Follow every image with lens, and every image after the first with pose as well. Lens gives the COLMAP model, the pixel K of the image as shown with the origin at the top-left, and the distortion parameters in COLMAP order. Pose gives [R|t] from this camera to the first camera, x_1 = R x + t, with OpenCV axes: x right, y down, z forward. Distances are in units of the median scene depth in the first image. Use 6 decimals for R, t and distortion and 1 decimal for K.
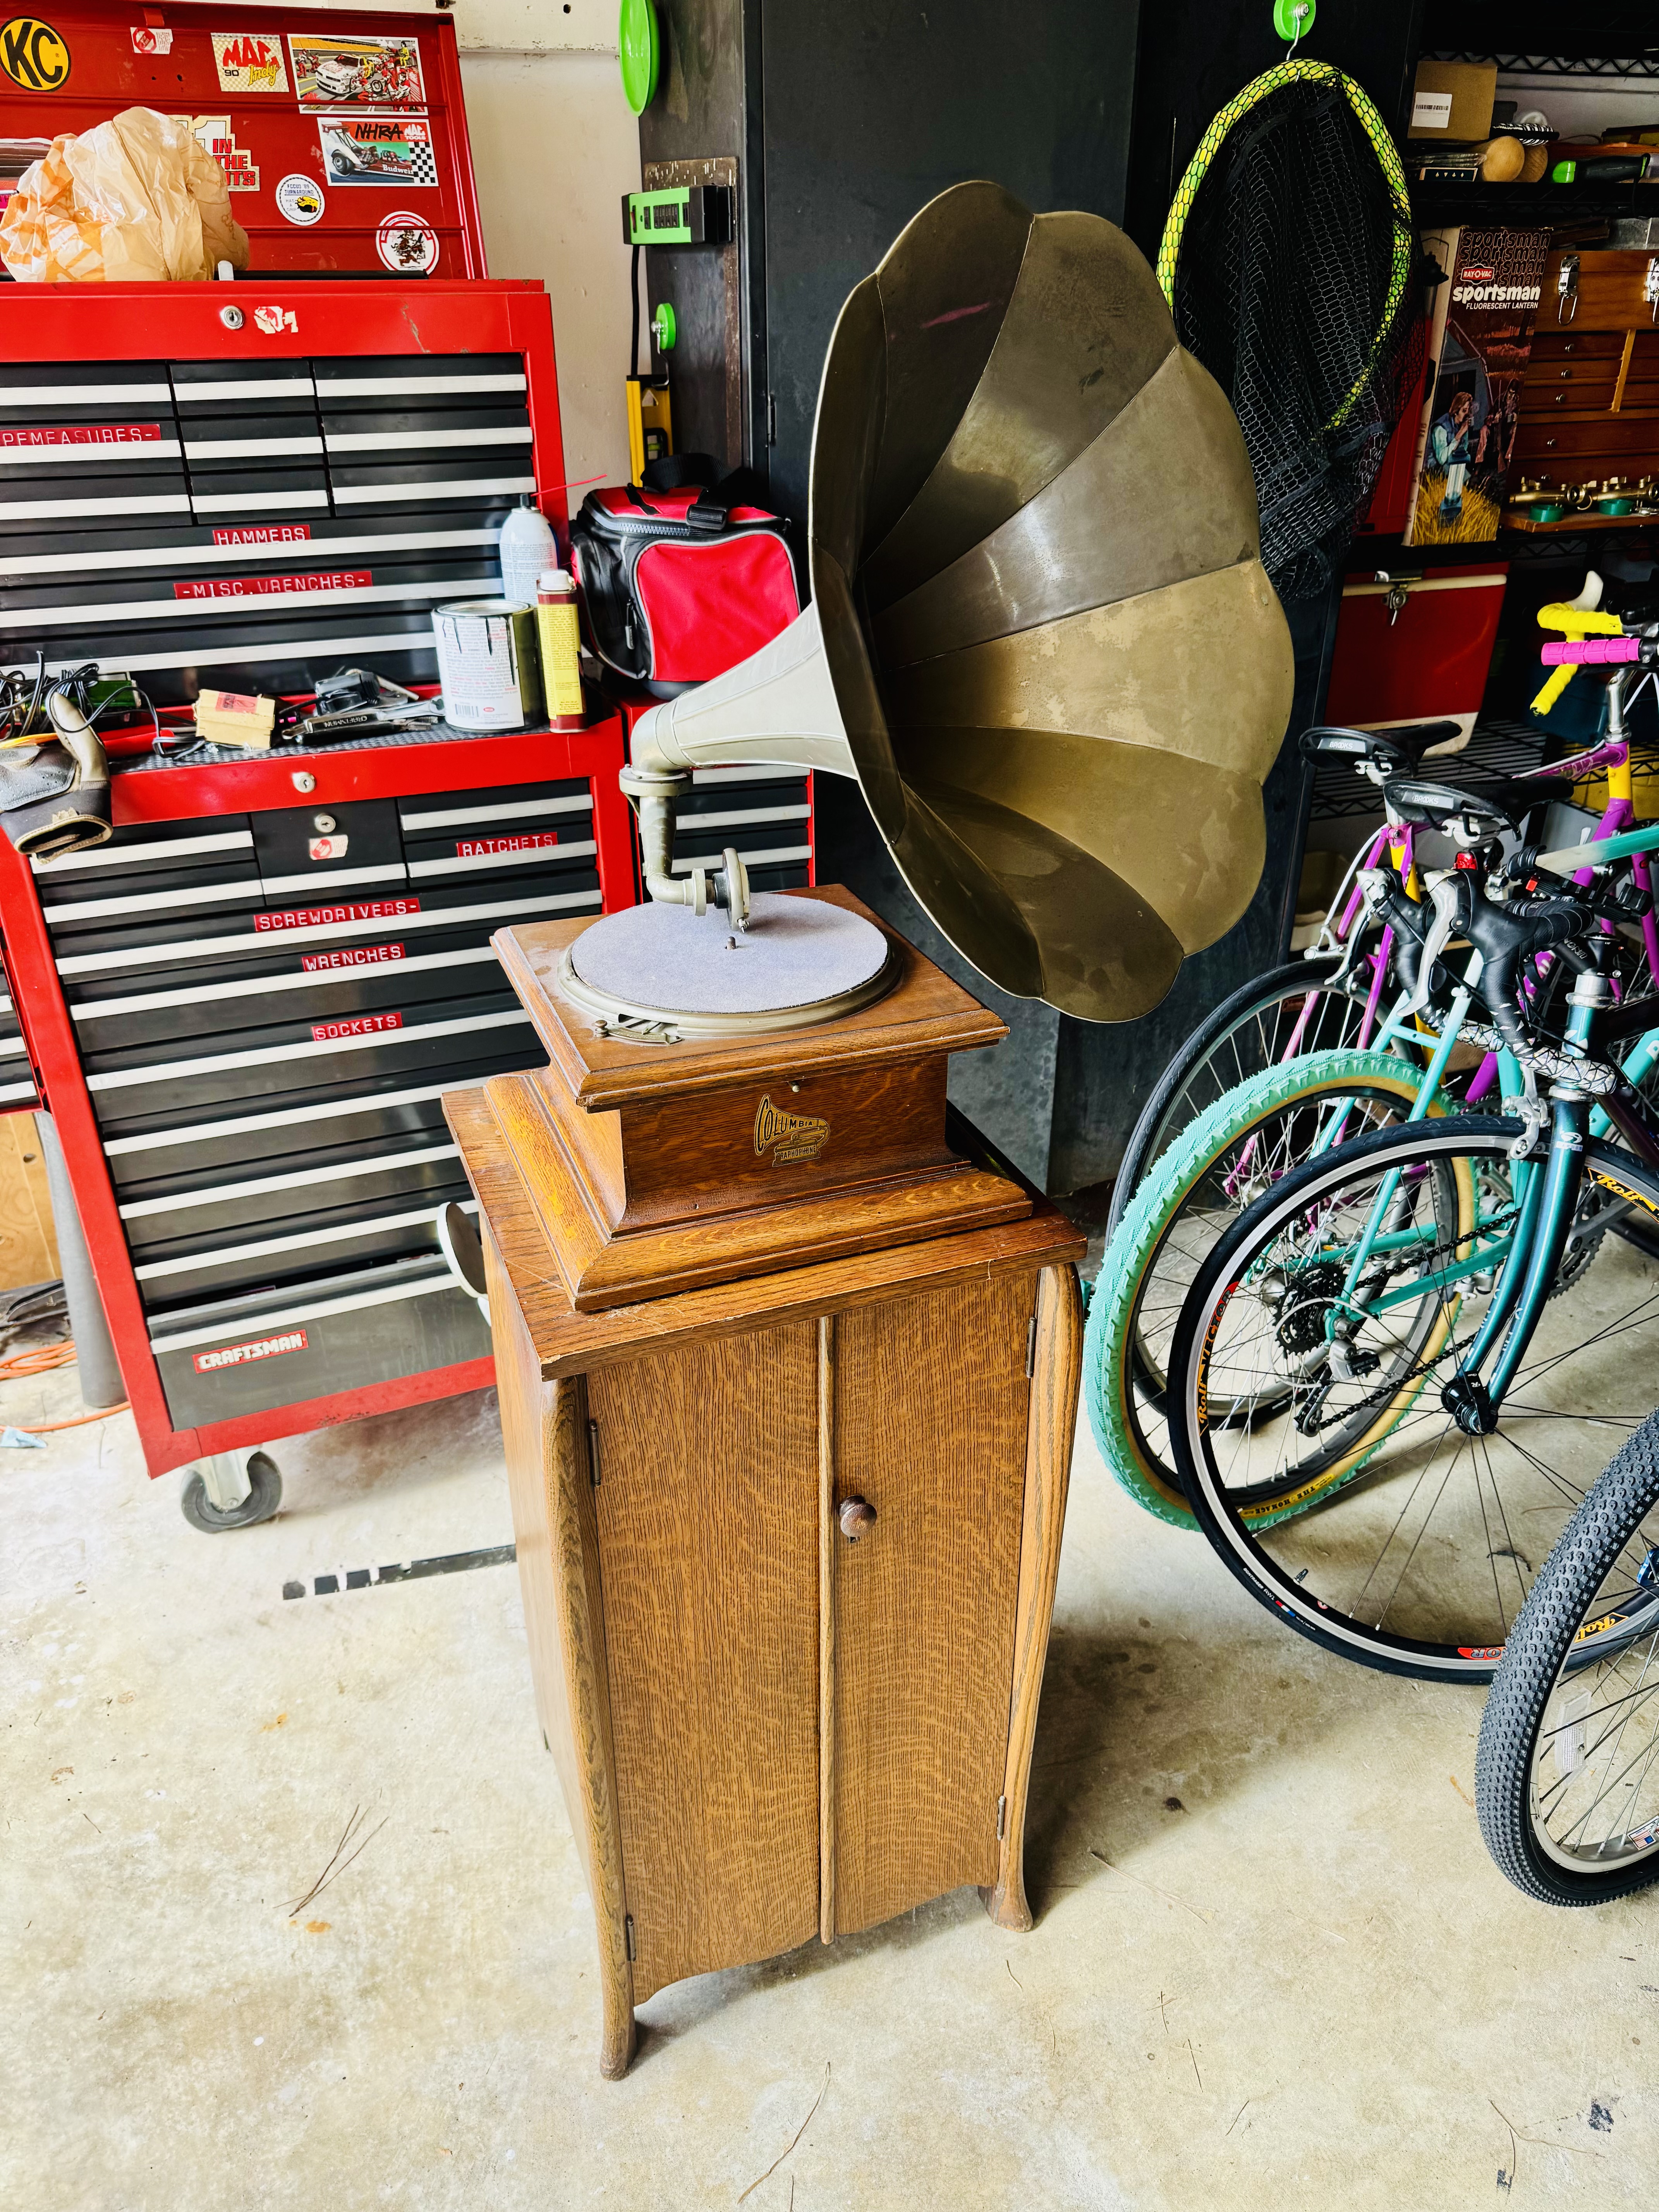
lens RADIAL K [[1517.7, 0, 829.2], [0, 1517.7, 1130.0], [0, 0, 1]] dist [0.018093, -0.000791]
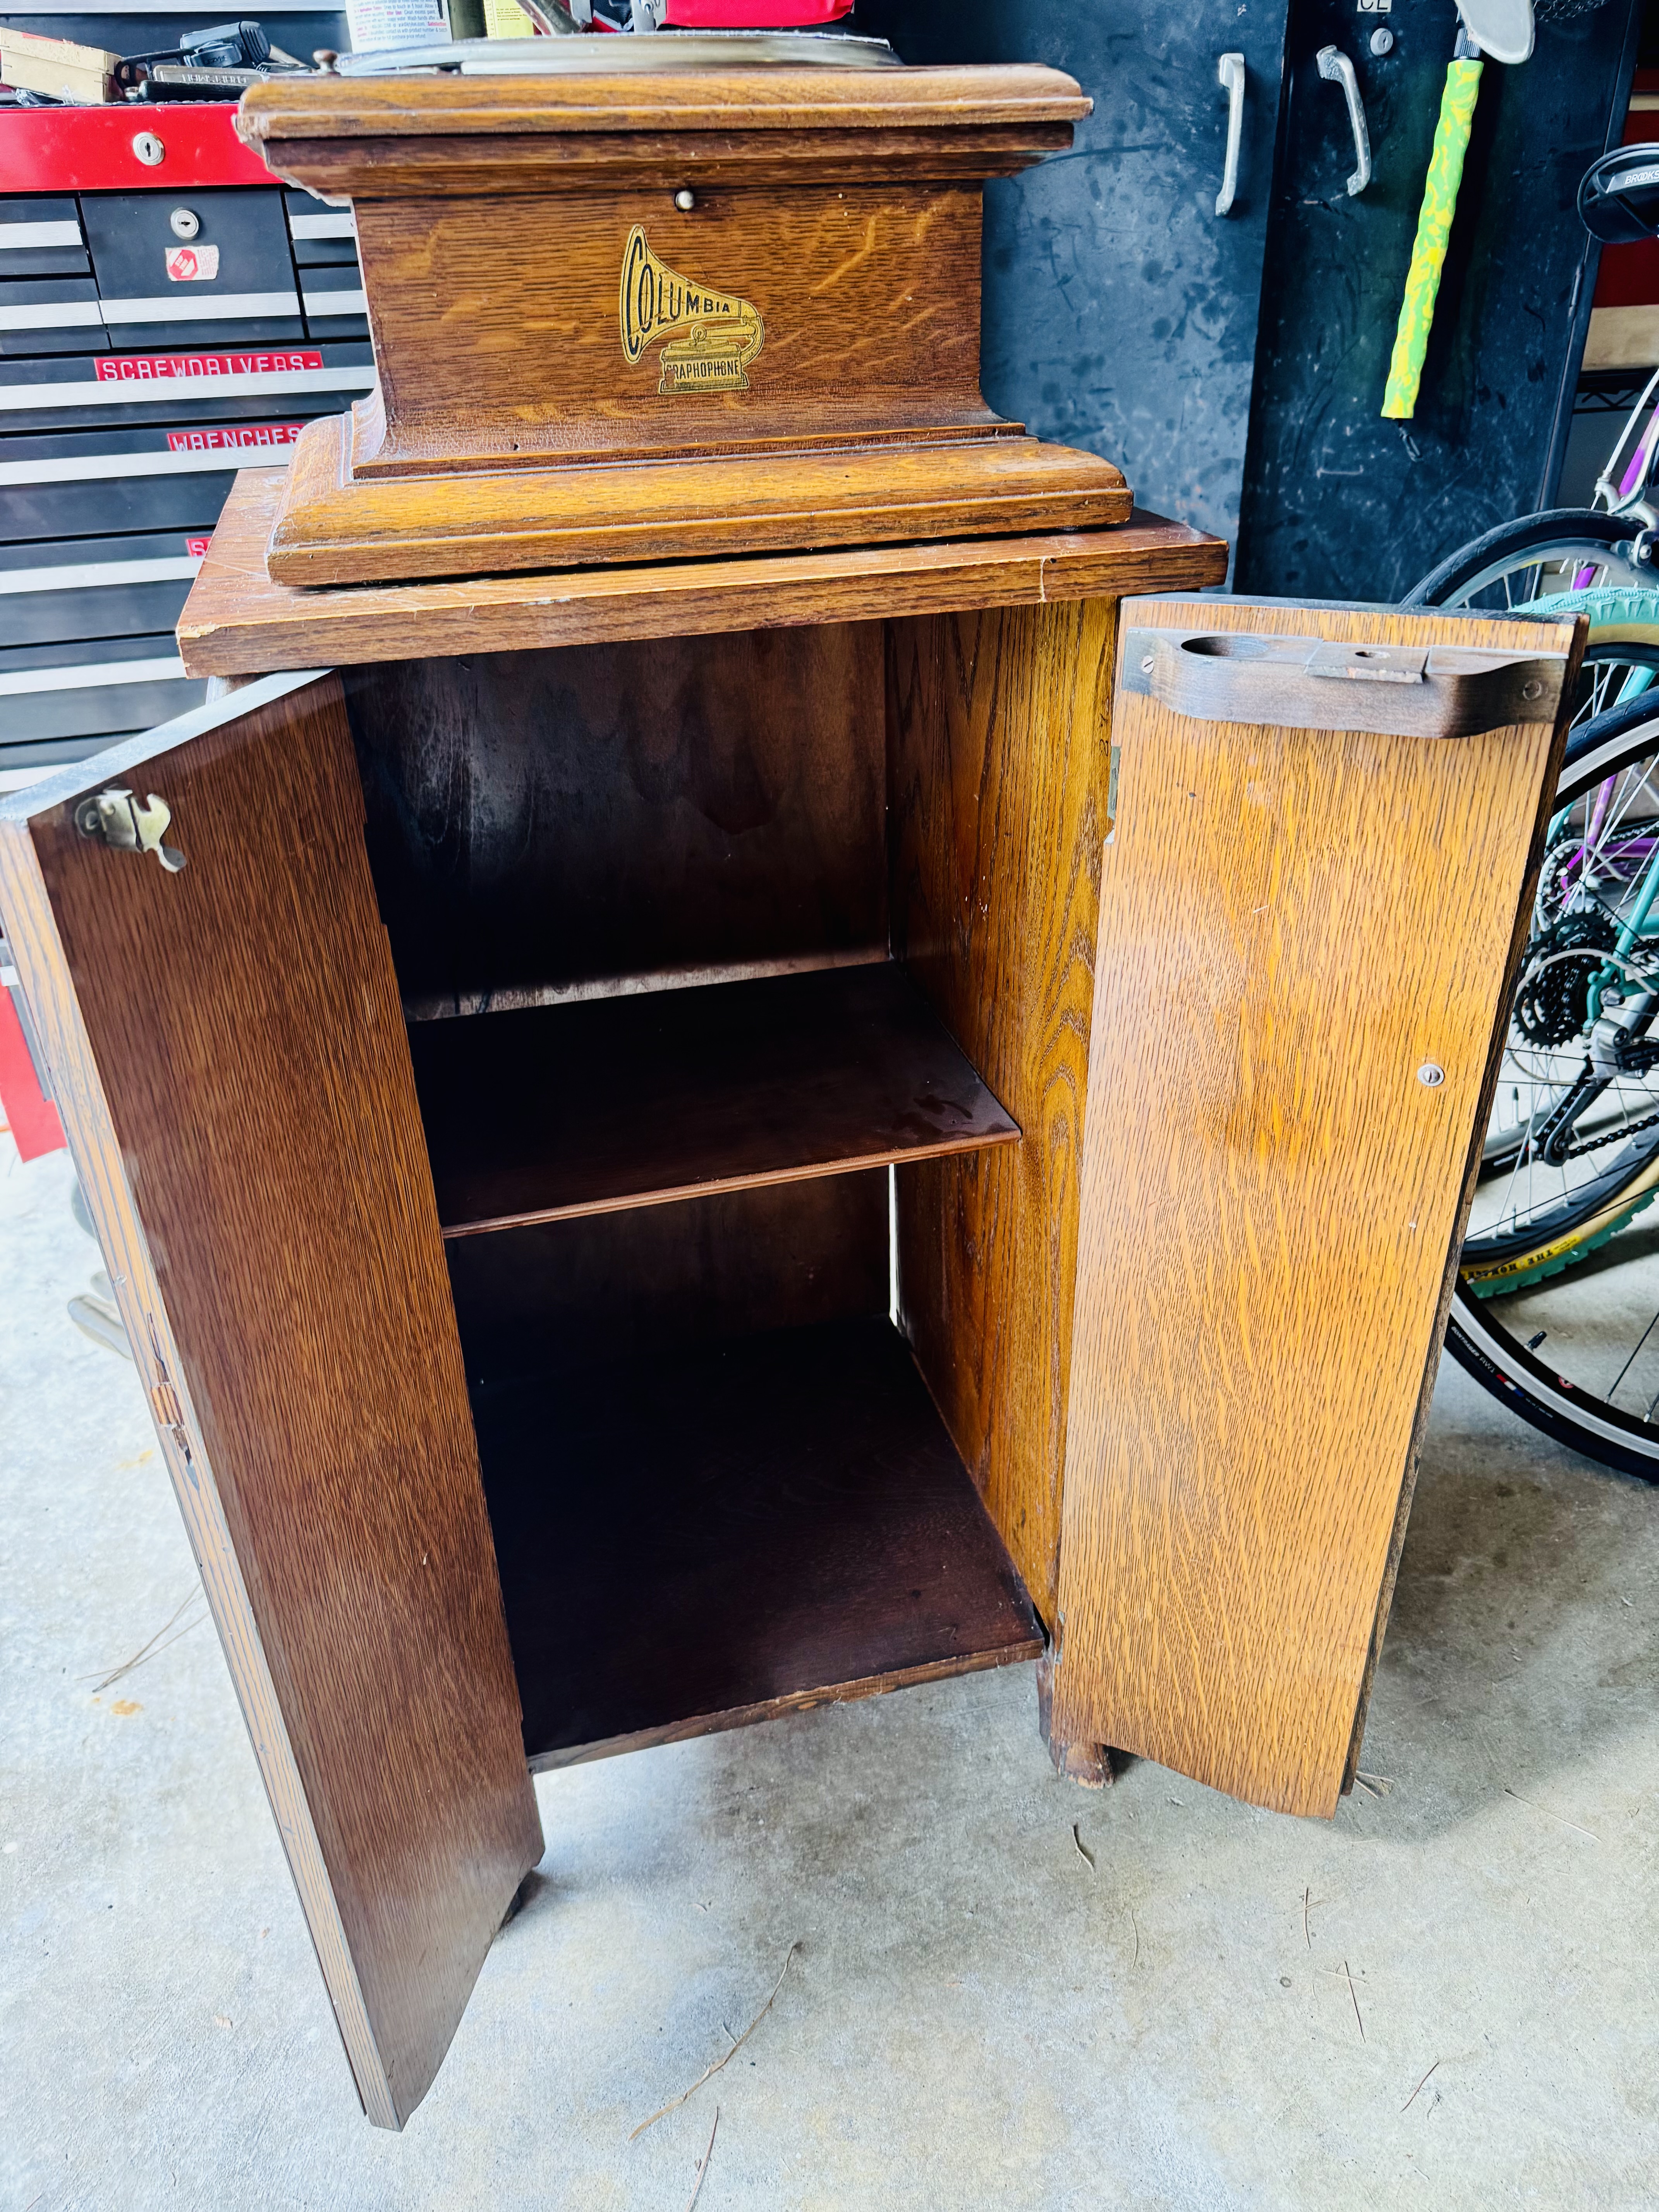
lens RADIAL K [[1548.9, 0, 829.5], [0, 1548.9, 1106.0], [0, 0, 1]] dist [0.009901, -0.003028]
pose [[0.994013, 0.031382, -0.104662, 0.076734], [-0.026491, 0.998506, 0.047796, 0.211618], [0.106005, -0.044737, 0.993359, 0.345979]]
